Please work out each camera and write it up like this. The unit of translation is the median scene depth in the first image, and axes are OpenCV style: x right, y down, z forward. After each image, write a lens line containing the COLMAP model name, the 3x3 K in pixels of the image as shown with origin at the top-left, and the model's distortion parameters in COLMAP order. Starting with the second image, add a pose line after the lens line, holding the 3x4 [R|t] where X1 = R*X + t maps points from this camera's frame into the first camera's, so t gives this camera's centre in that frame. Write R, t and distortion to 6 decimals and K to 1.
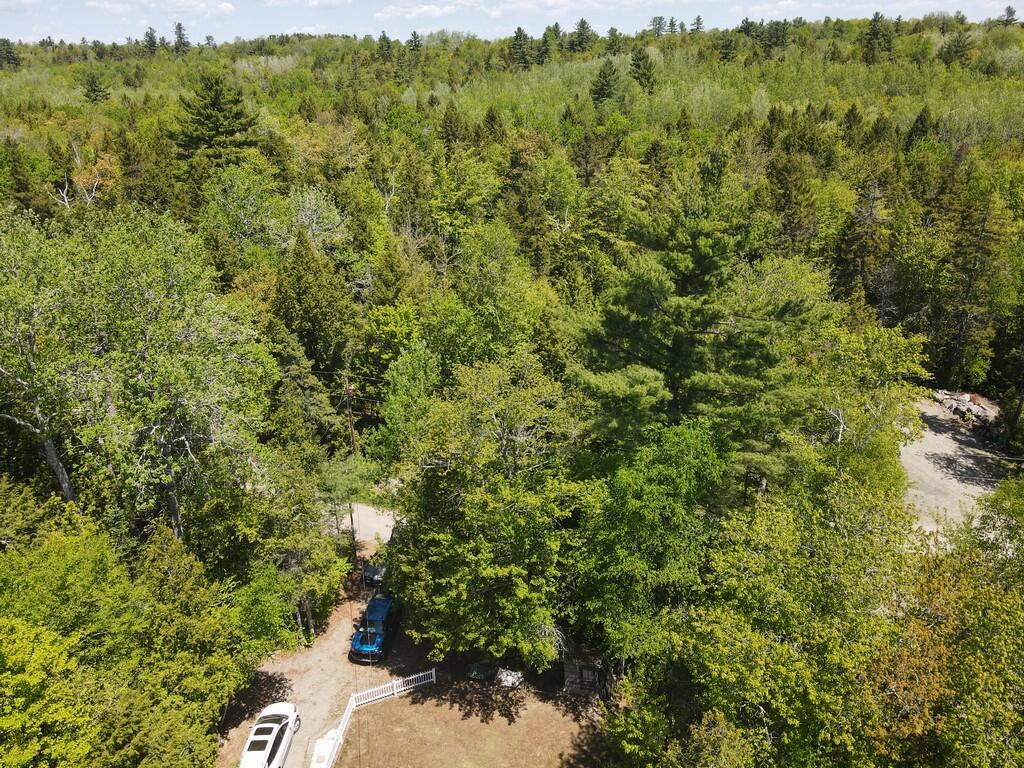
lens RADIAL K [[757.3, 0, 508.1], [0, 757.3, 386.2], [0, 0, 1]] dist [0.012320, 0.002004]
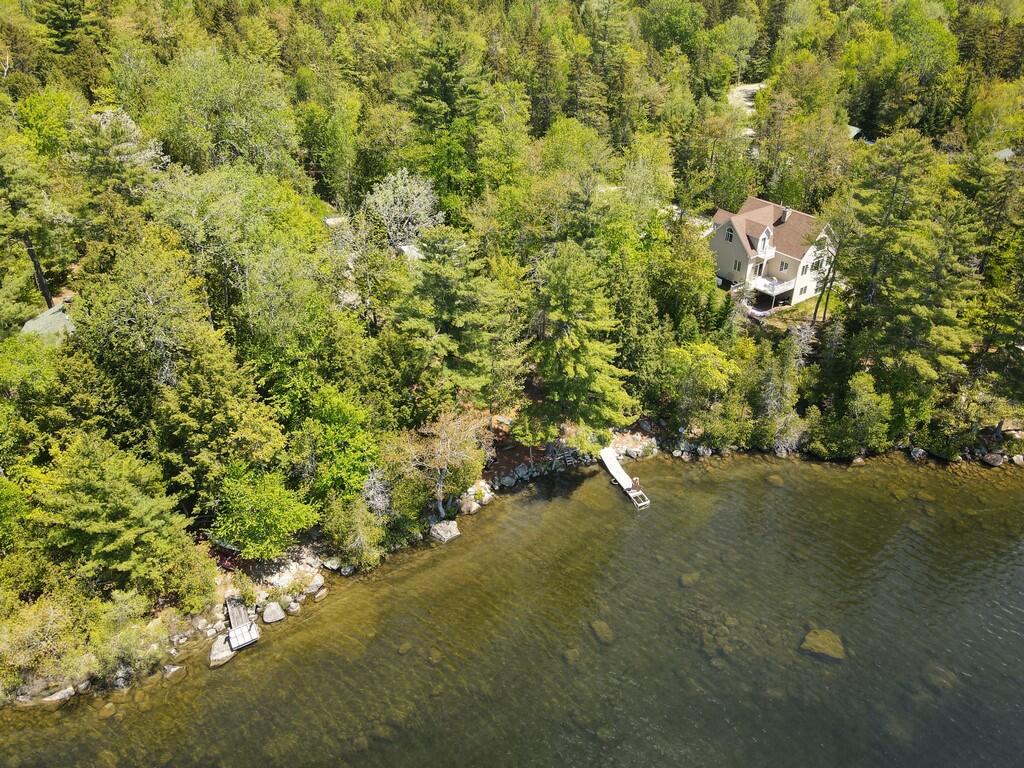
lens RADIAL K [[757.3, 0, 518.5], [0, 757.3, 384.7], [0, 0, 1]] dist [0.012320, 0.002004]
pose [[0.886908, -0.236656, 0.396721, -0.083627], [0.173076, 0.966485, 0.189609, 0.046290], [-0.428297, -0.099503, 0.898143, -0.160091]]
